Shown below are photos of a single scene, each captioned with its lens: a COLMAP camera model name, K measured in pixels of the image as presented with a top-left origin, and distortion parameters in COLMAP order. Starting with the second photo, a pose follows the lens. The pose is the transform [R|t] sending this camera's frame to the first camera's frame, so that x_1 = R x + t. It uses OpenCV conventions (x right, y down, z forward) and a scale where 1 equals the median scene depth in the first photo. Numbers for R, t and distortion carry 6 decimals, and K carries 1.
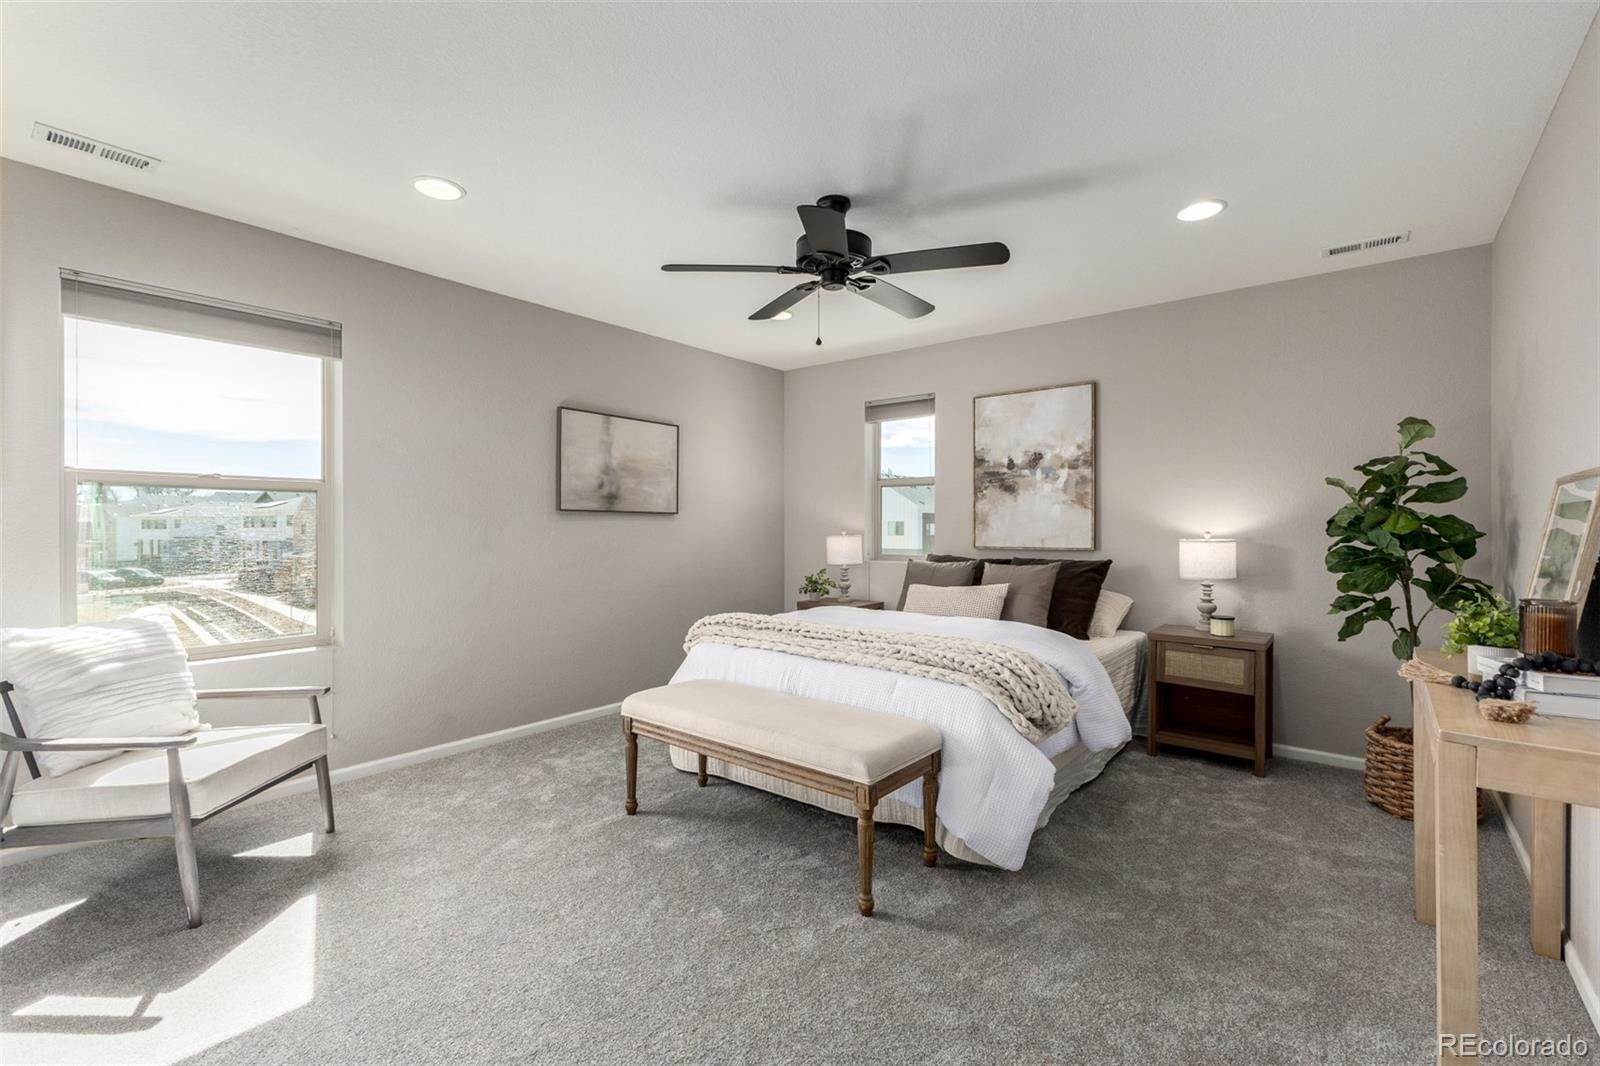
lens RADIAL K [[694.8, 0, 785.8], [0, 694.8, 522.4], [0, 0, 1]] dist [0.007252, -0.000909]
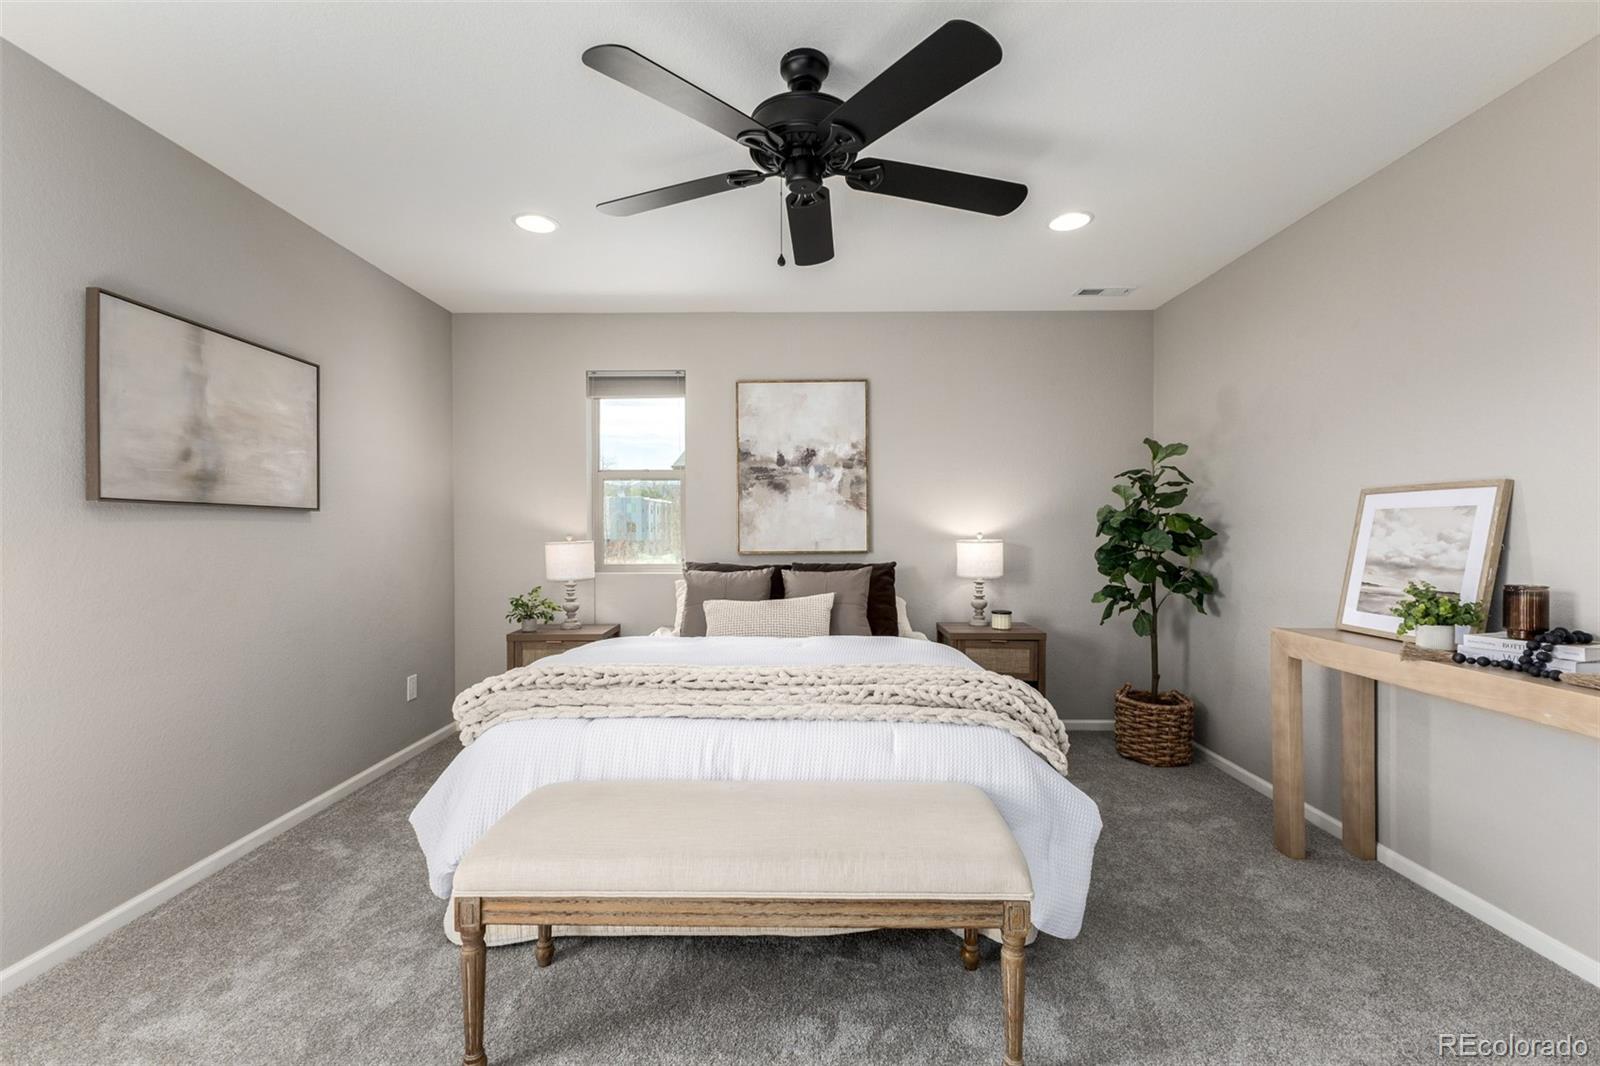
lens RADIAL K [[694.8, 0, 795.5], [0, 694.8, 529.6], [0, 0, 1]] dist [0.007252, -0.000909]
pose [[0.778778, -0.004834, 0.627282, -0.253403], [0.001079, 0.999979, 0.006367, 0.001380], [-0.627299, -0.004282, 0.778767, 0.309894]]
